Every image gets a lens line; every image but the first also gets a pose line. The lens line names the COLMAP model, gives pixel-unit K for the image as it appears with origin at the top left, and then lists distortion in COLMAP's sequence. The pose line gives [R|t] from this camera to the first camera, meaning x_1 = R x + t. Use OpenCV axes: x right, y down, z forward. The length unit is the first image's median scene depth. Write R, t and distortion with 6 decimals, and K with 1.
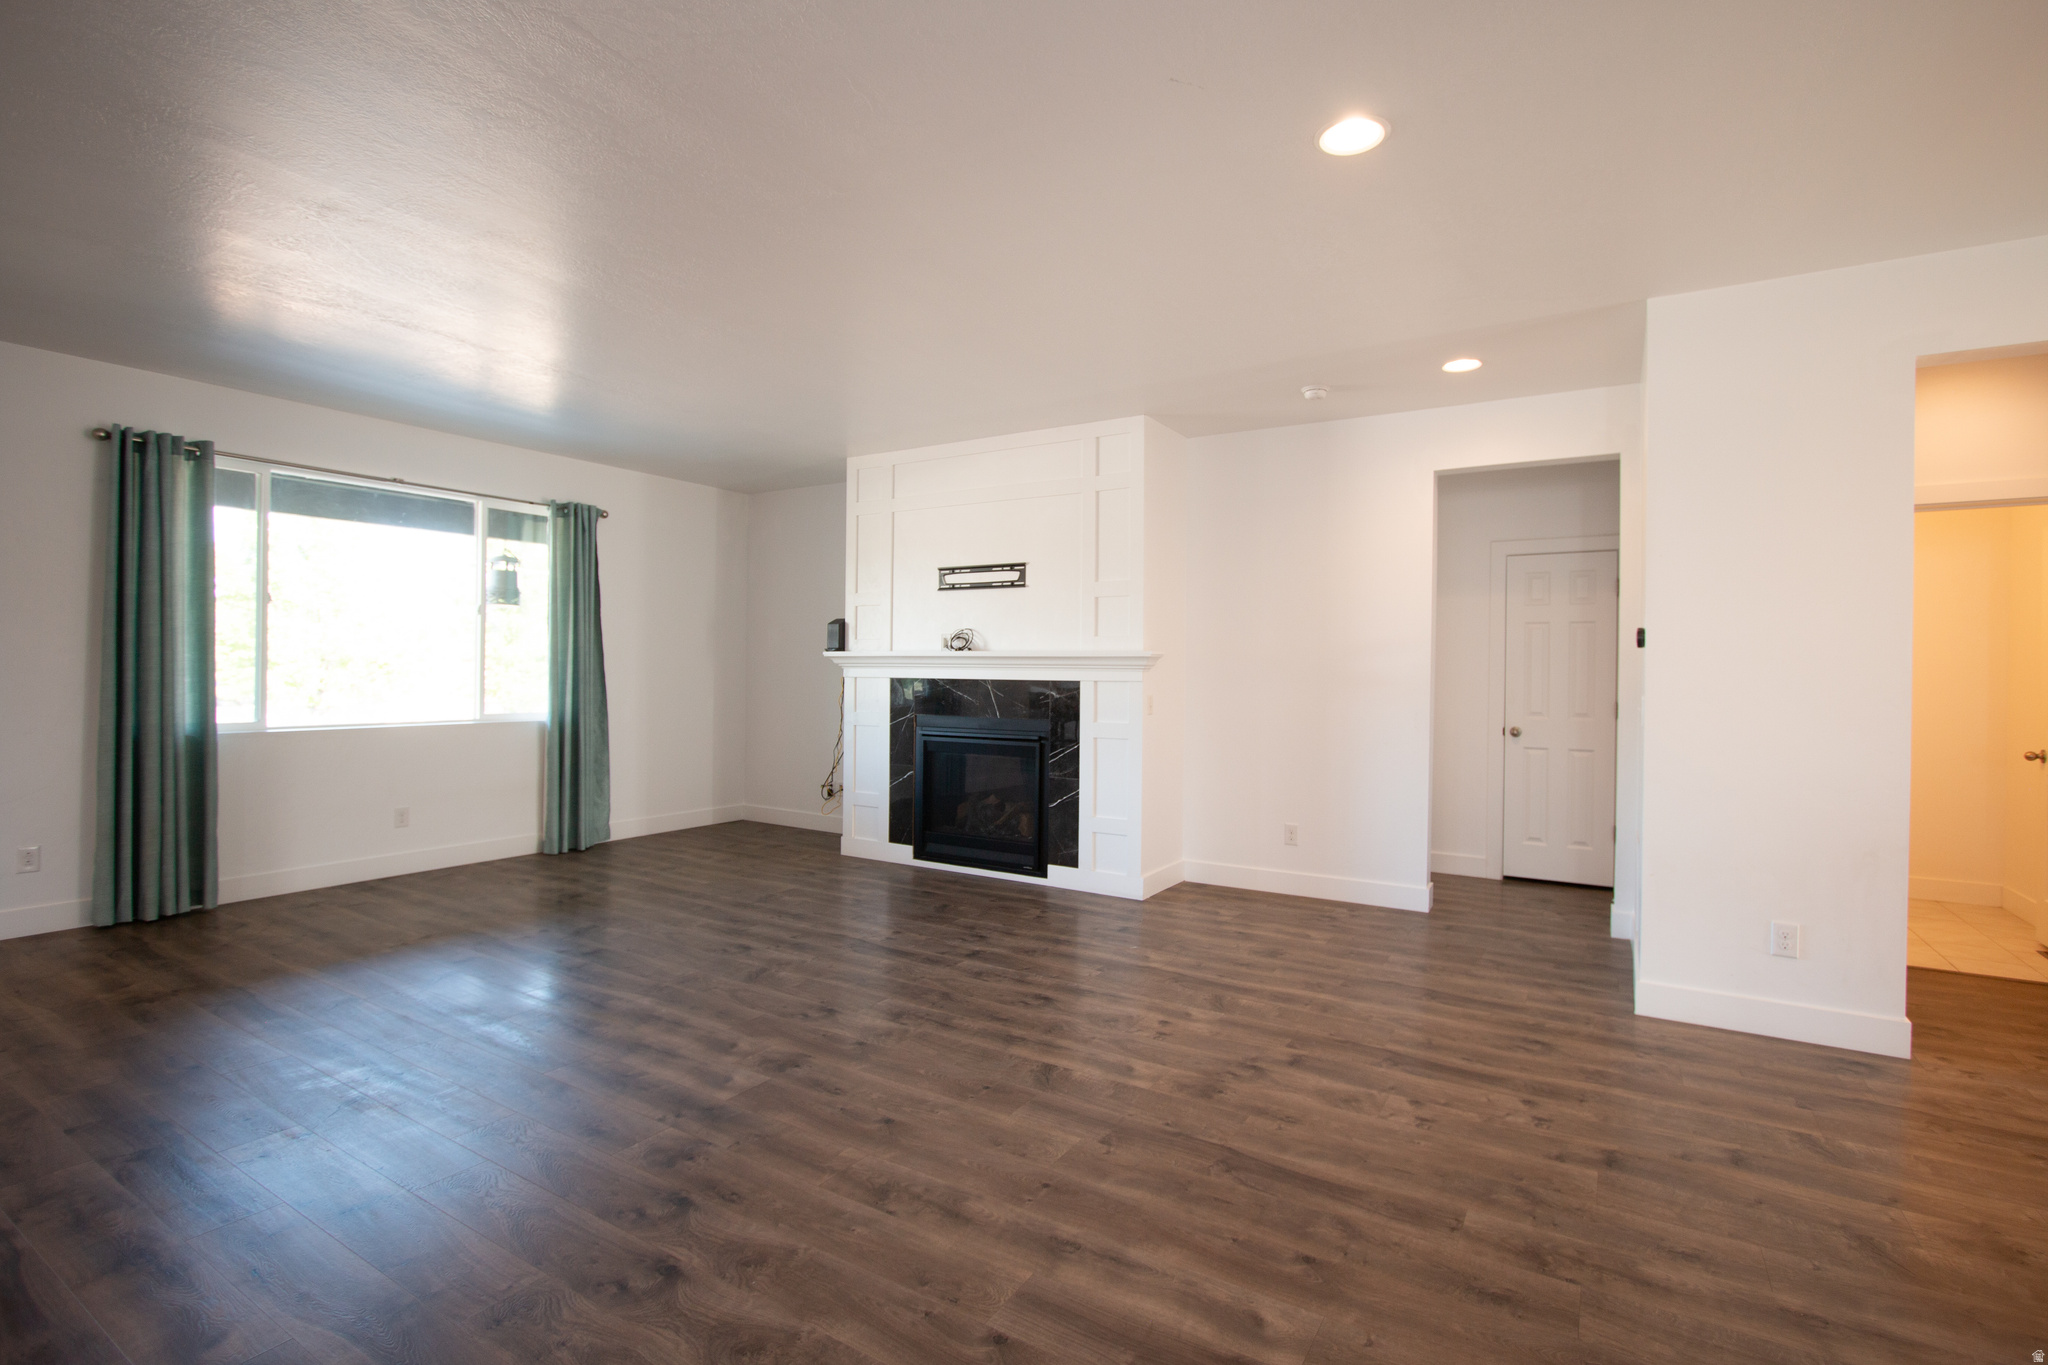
lens RADIAL K [[941.3, 0, 1017.3], [0, 941.3, 678.9], [0, 0, 1]] dist [-0.012924, 0.000051]
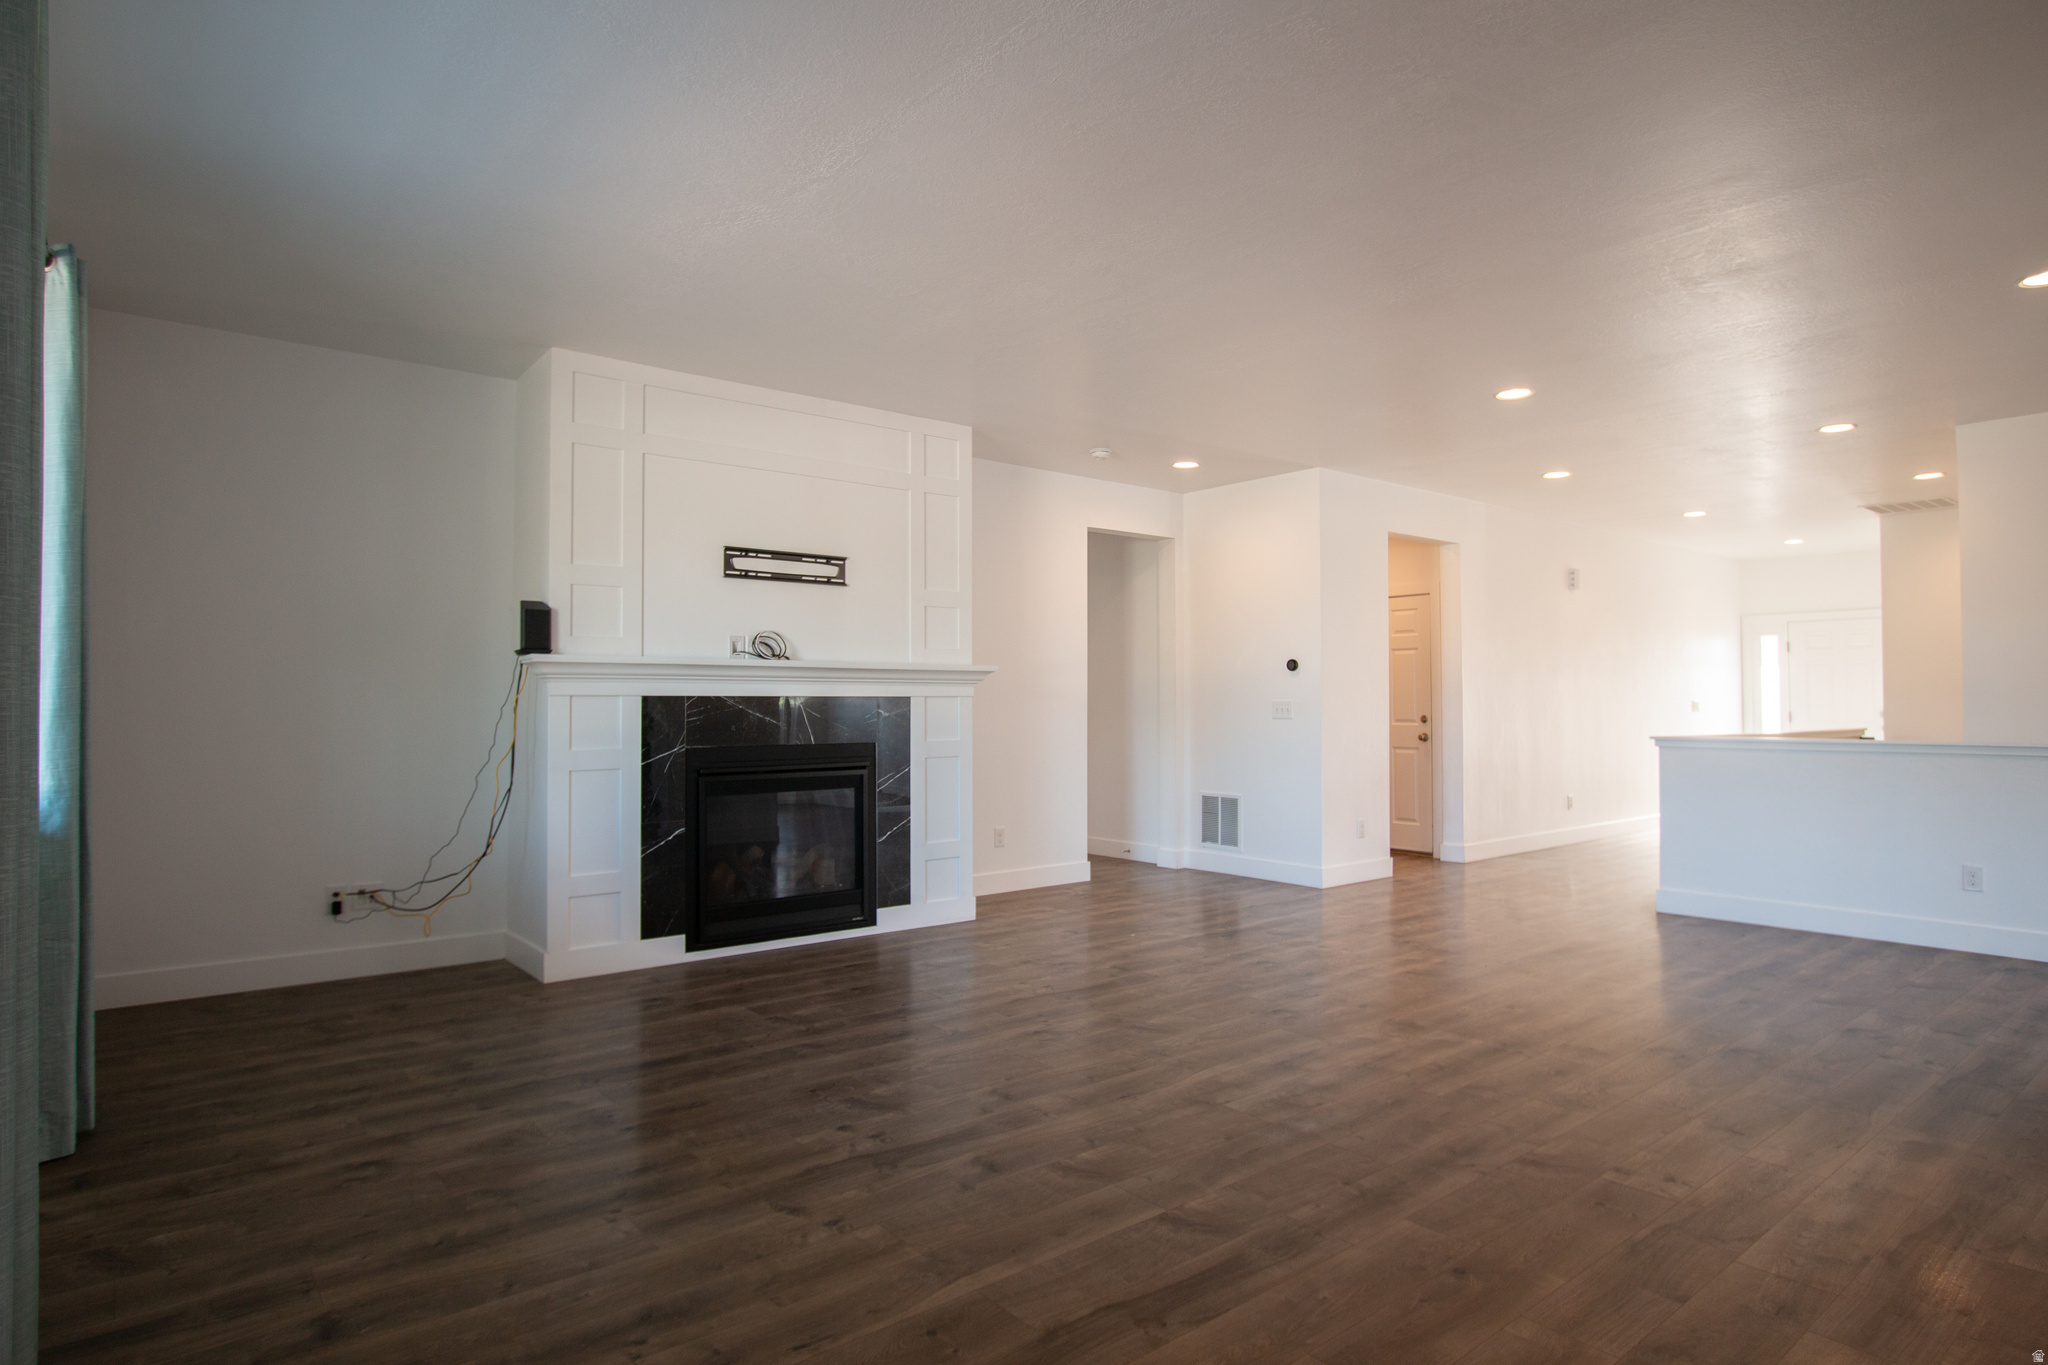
lens RADIAL K [[1121.2, 0, 1019.6], [0, 1121.2, 684.1], [0, 0, 1]] dist [-0.022995, -0.000451]
pose [[0.326172, 0.005893, 0.945292, -0.879581], [0.013223, 0.999854, -0.010795, 0.002879], [-0.945218, 0.016021, 0.326046, 0.523440]]
